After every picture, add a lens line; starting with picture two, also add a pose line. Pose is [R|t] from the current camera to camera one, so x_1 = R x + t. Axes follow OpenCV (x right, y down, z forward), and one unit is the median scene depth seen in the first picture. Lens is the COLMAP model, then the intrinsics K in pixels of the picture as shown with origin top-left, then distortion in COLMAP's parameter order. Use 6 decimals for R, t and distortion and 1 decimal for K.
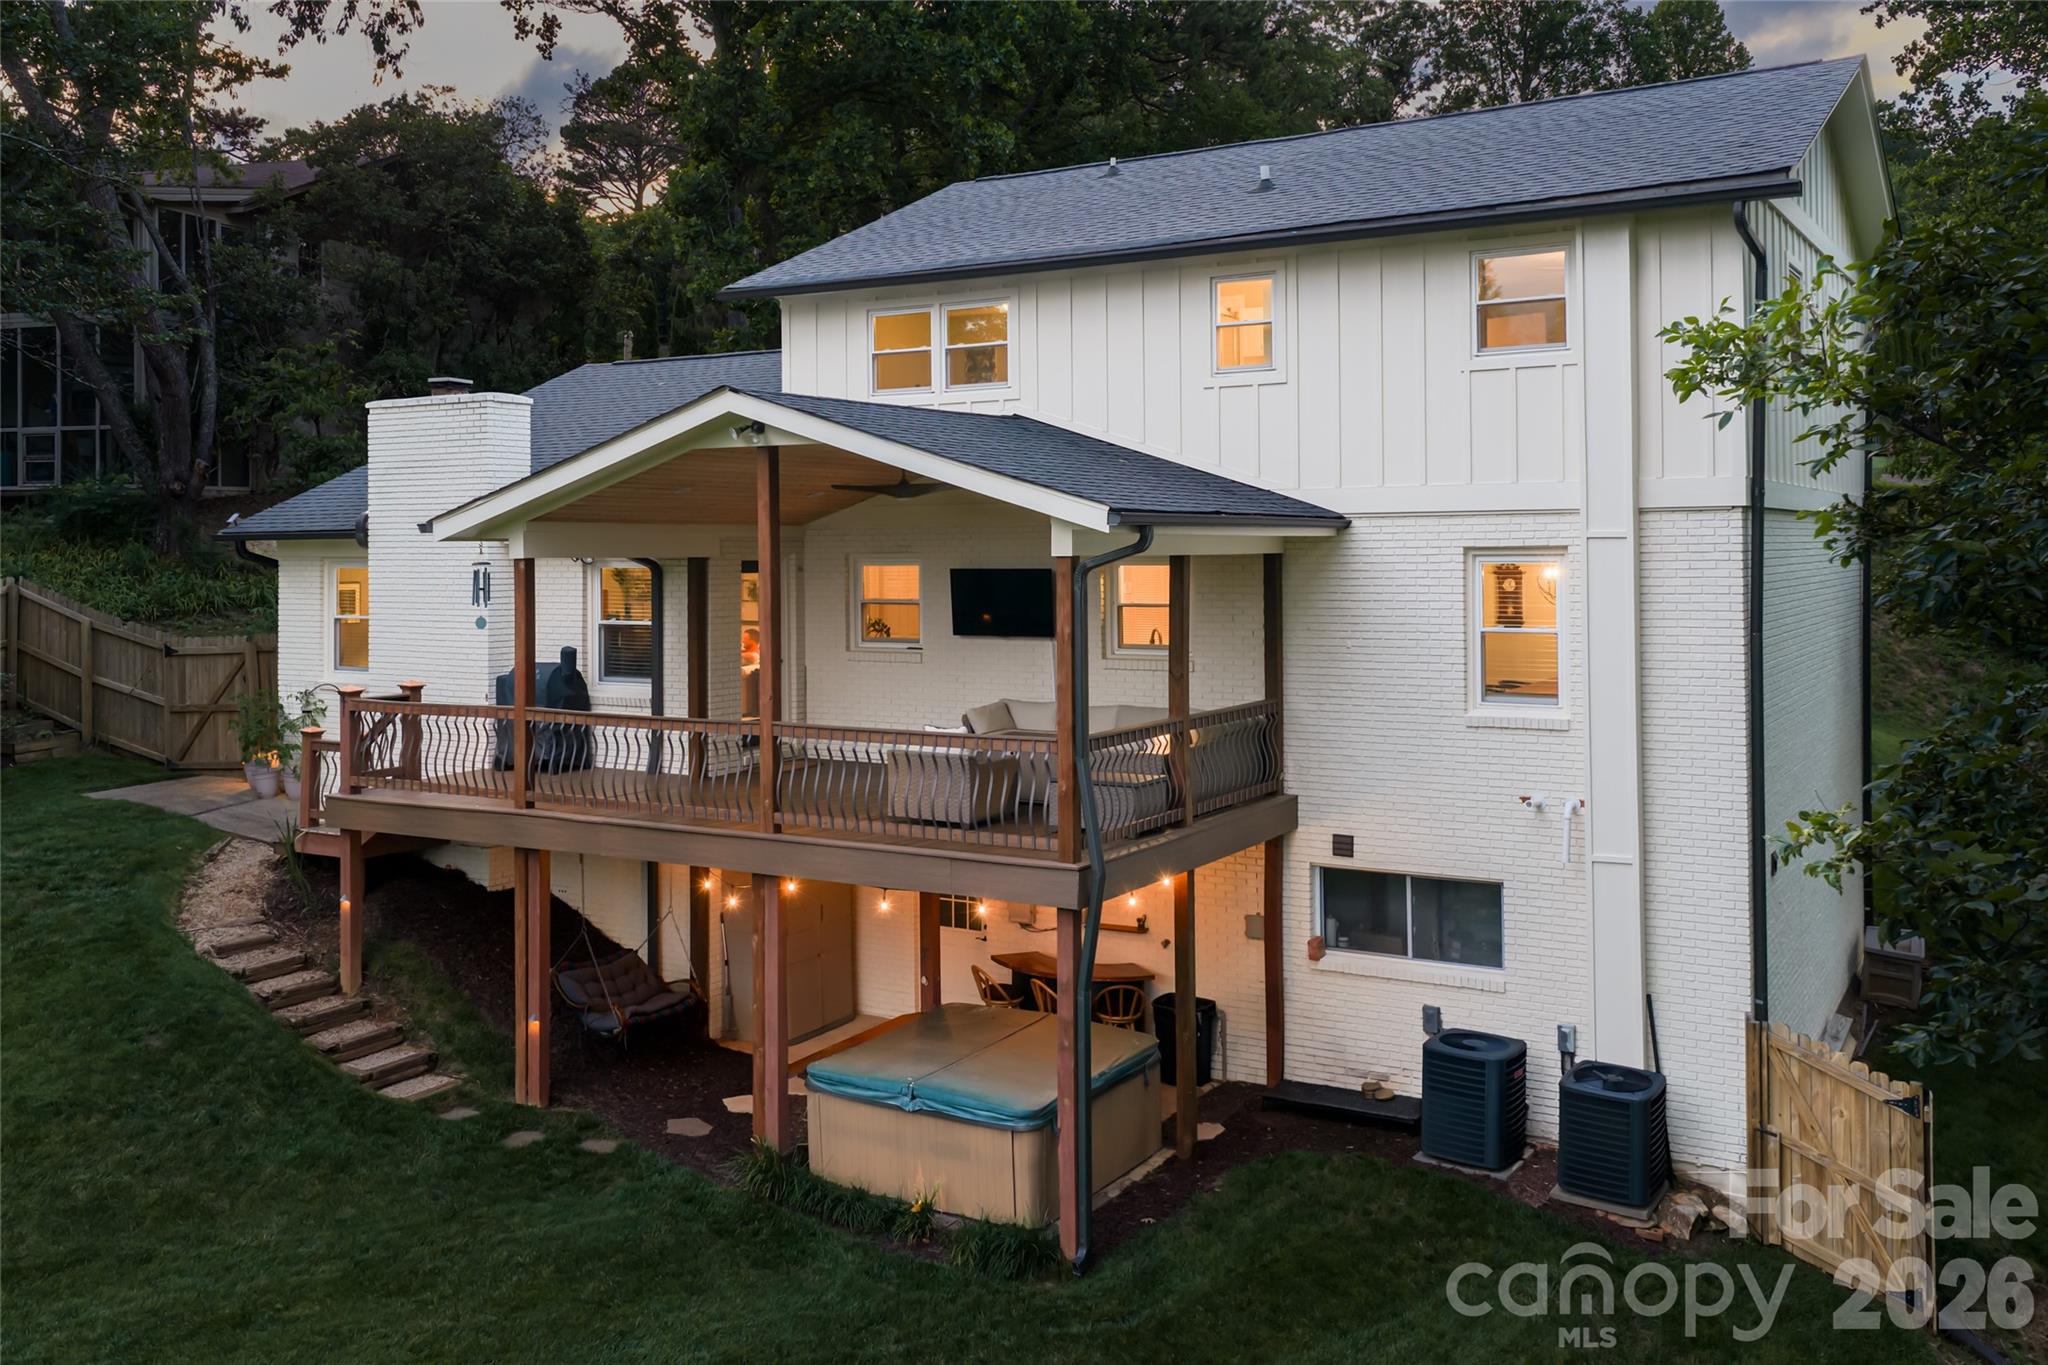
lens RADIAL K [[1694.0, 0, 1094.0], [0, 1694.0, 550.7], [0, 0, 1]] dist [0.016796, 0.001749]
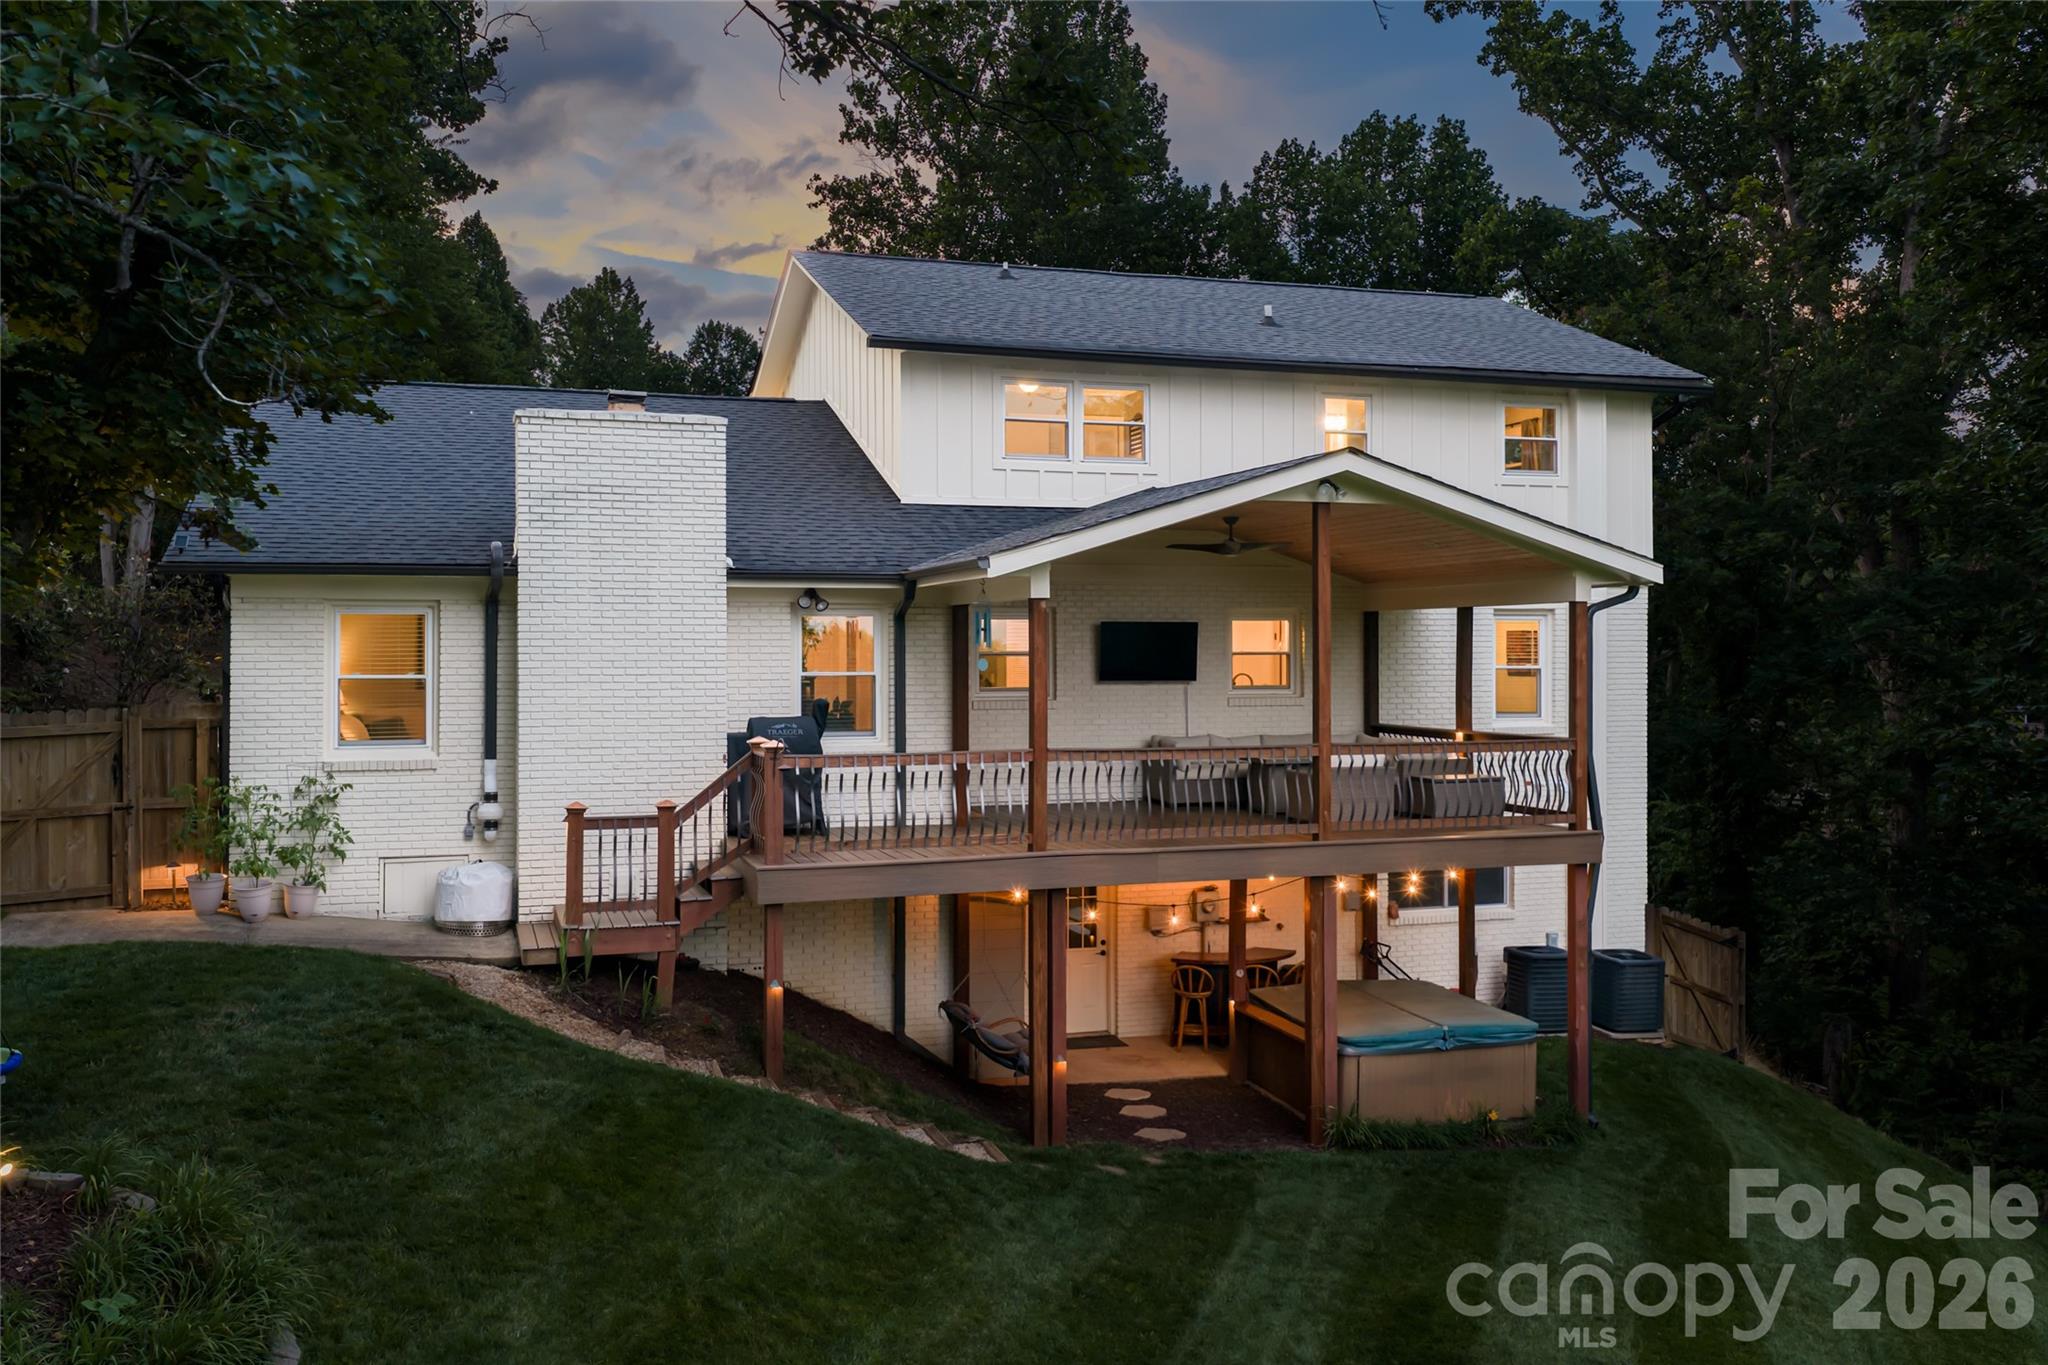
lens RADIAL K [[1608.9, 0, 979.7], [0, 1608.9, 650.9], [0, 0, 1]] dist [0.006371, 0.005450]
pose [[0.687105, 0.003741, 0.726548, -1.050879], [-0.001983, 0.999993, -0.003274, 0.038174], [-0.726555, 0.000809, 0.687108, 0.382857]]
